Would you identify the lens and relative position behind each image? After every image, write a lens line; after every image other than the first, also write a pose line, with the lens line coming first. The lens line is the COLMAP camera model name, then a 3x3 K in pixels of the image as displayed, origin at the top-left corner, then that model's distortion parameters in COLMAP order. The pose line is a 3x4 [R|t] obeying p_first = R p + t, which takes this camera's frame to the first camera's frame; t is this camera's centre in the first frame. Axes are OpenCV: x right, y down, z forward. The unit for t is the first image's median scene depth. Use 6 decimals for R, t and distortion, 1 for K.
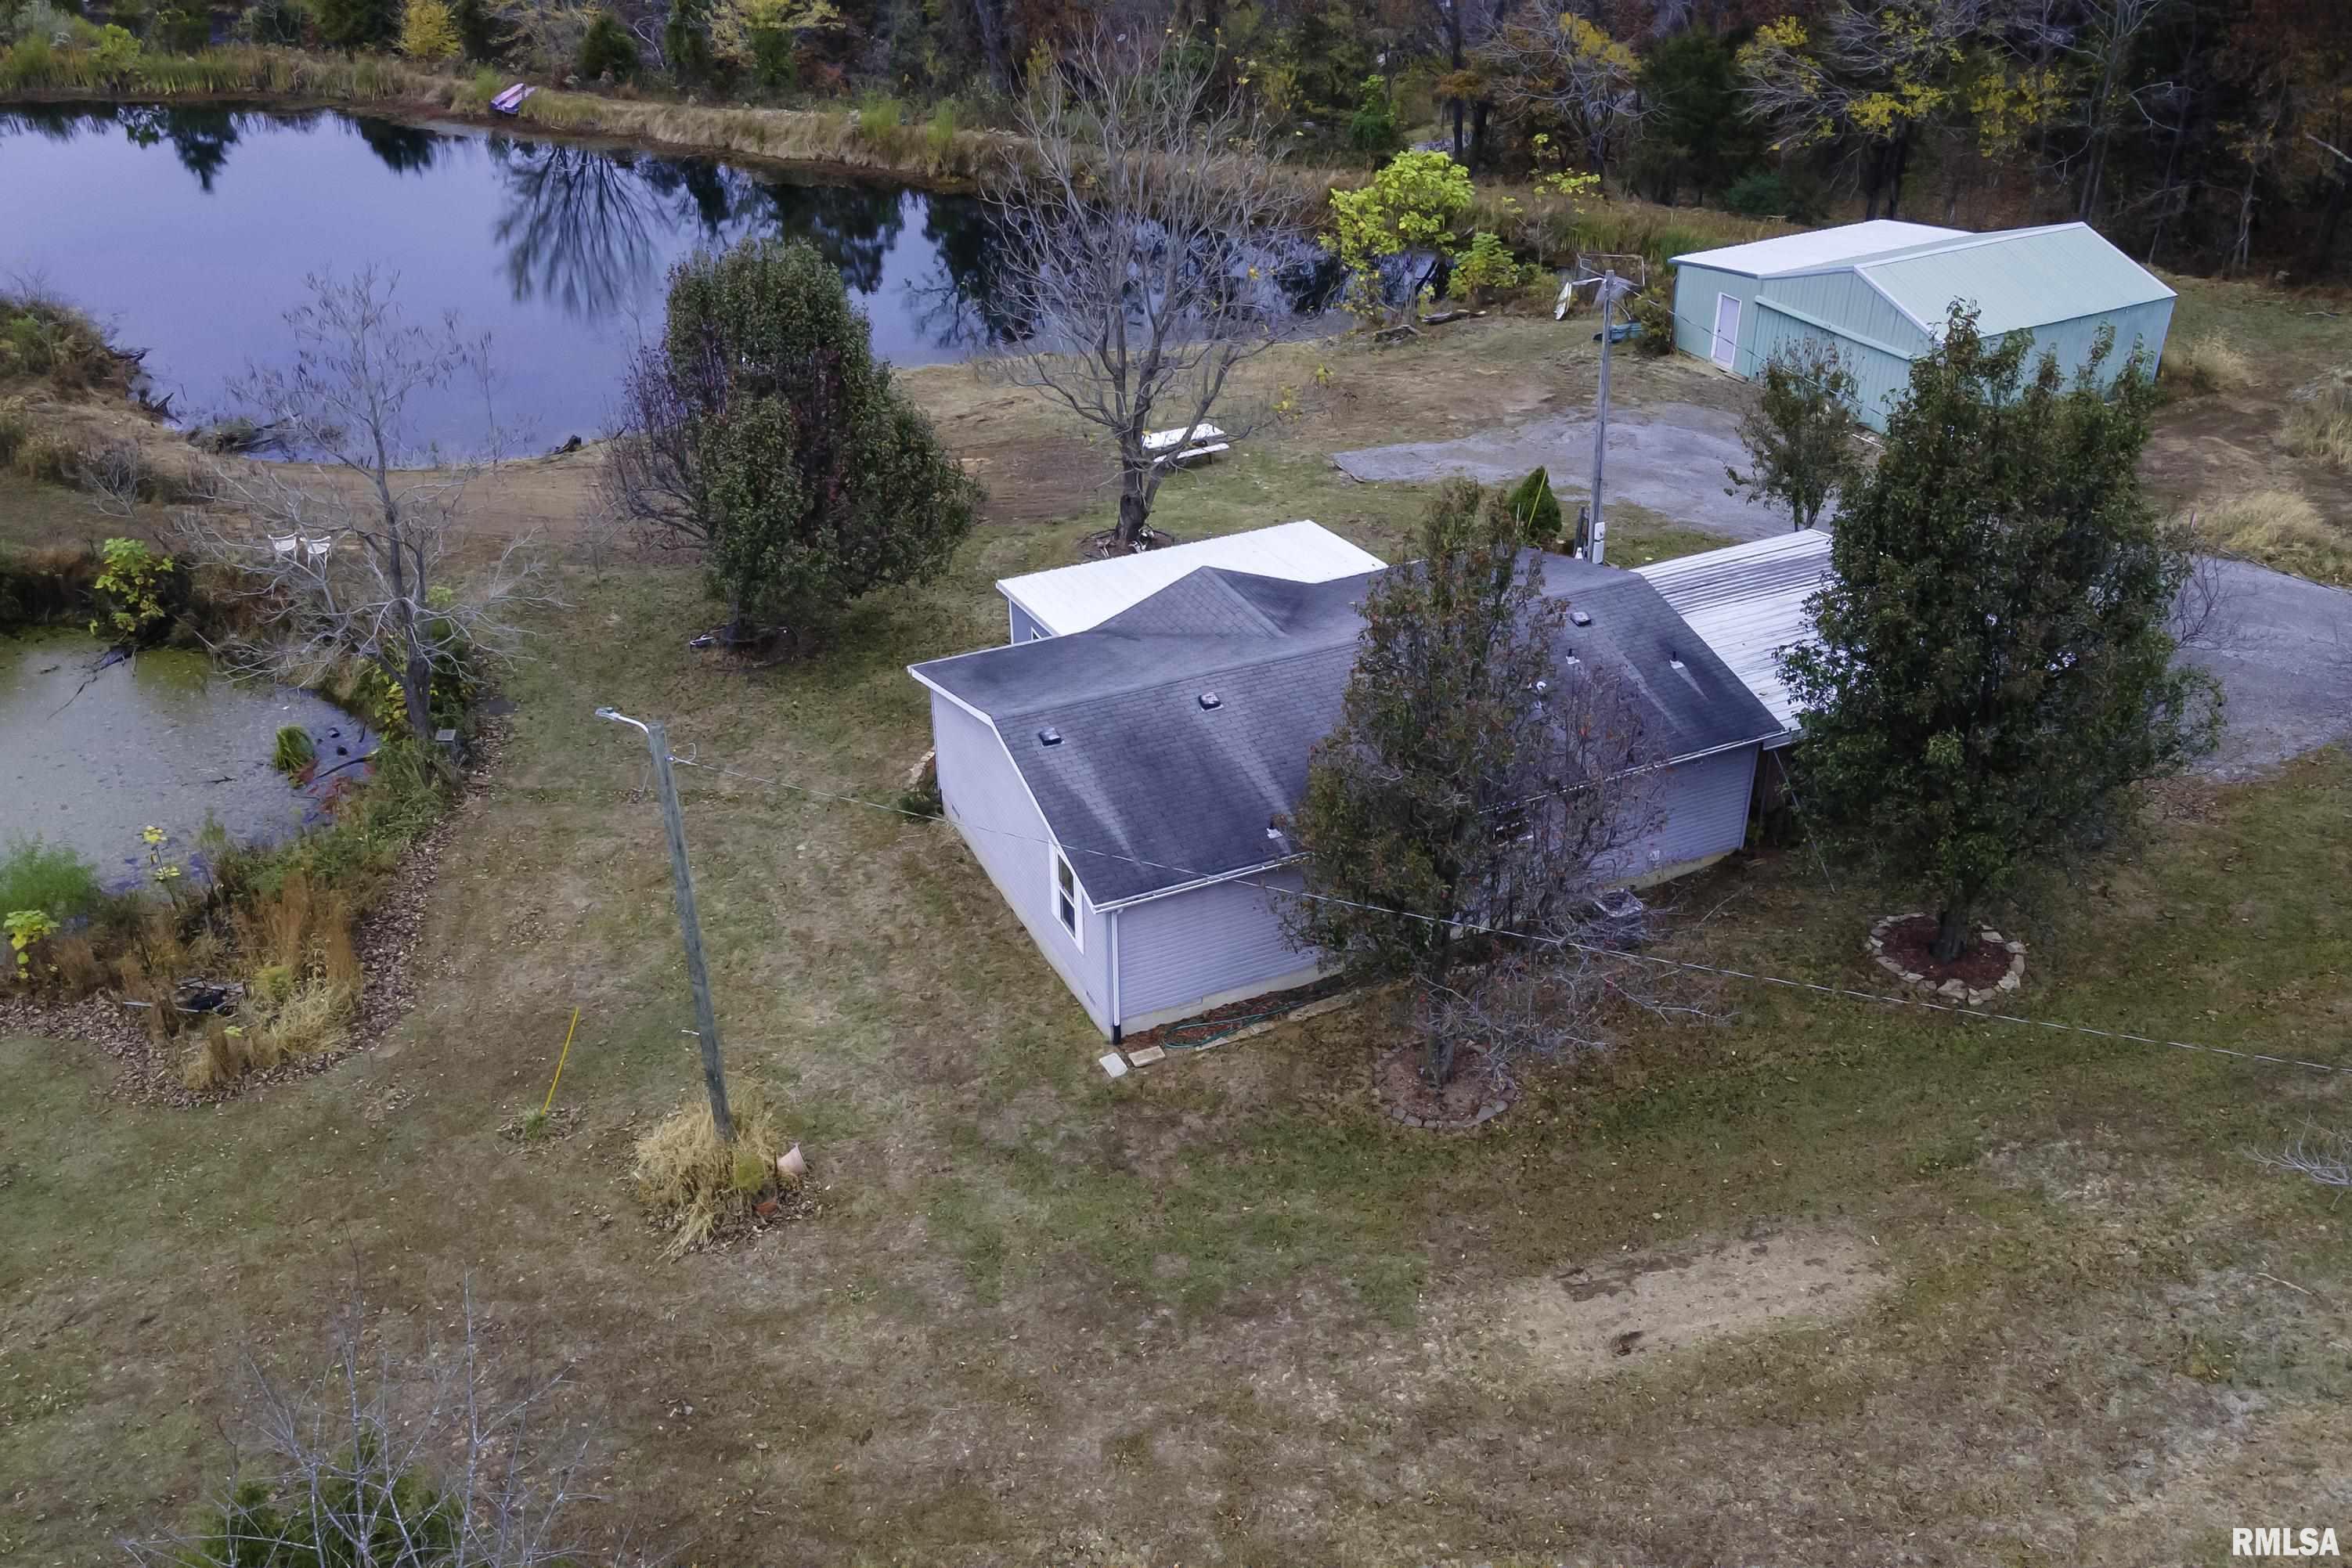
lens RADIAL K [[2053.0, 0, 1184.7], [0, 2053.0, 789.1], [0, 0, 1]] dist [0.044626, 0.014776]
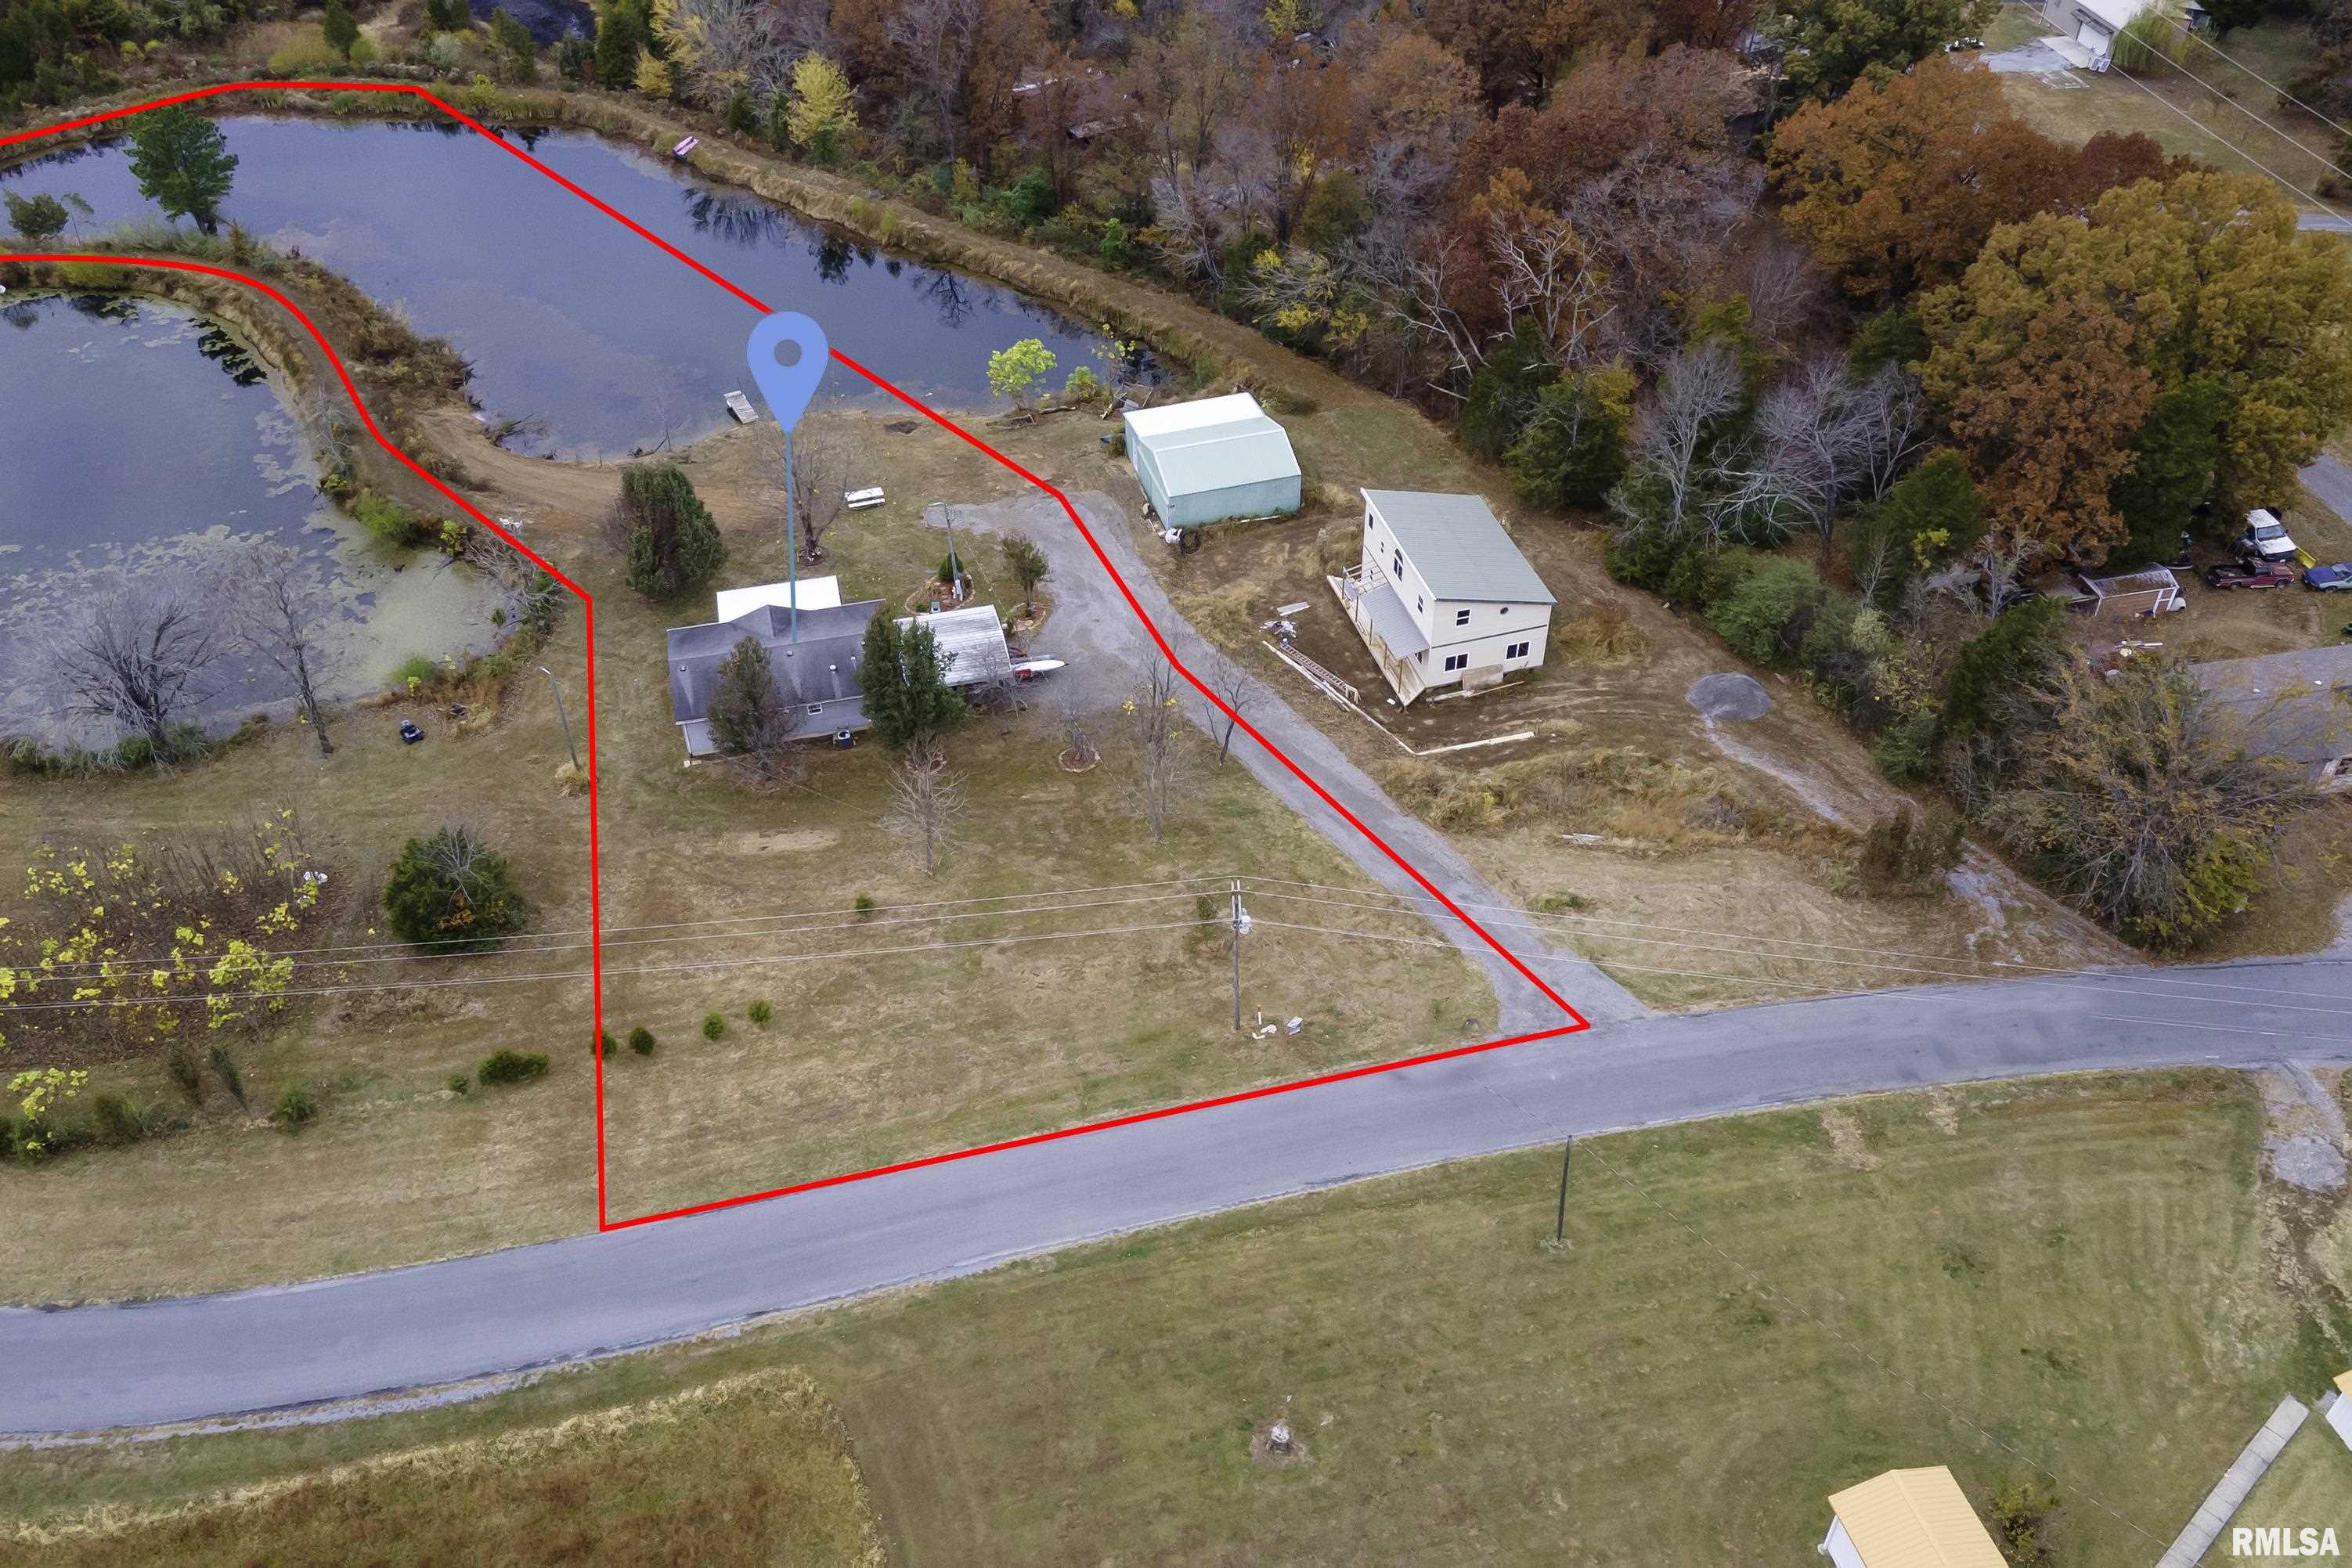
lens RADIAL K [[2053.0, 0, 1171.2], [0, 2053.0, 782.1], [0, 0, 1]] dist [0.044626, 0.014776]
pose [[0.980262, 0.132058, -0.147131, 1.219595], [-0.101734, 0.975041, 0.197345, -0.579967], [0.169520, -0.178481, 0.969230, -2.168293]]
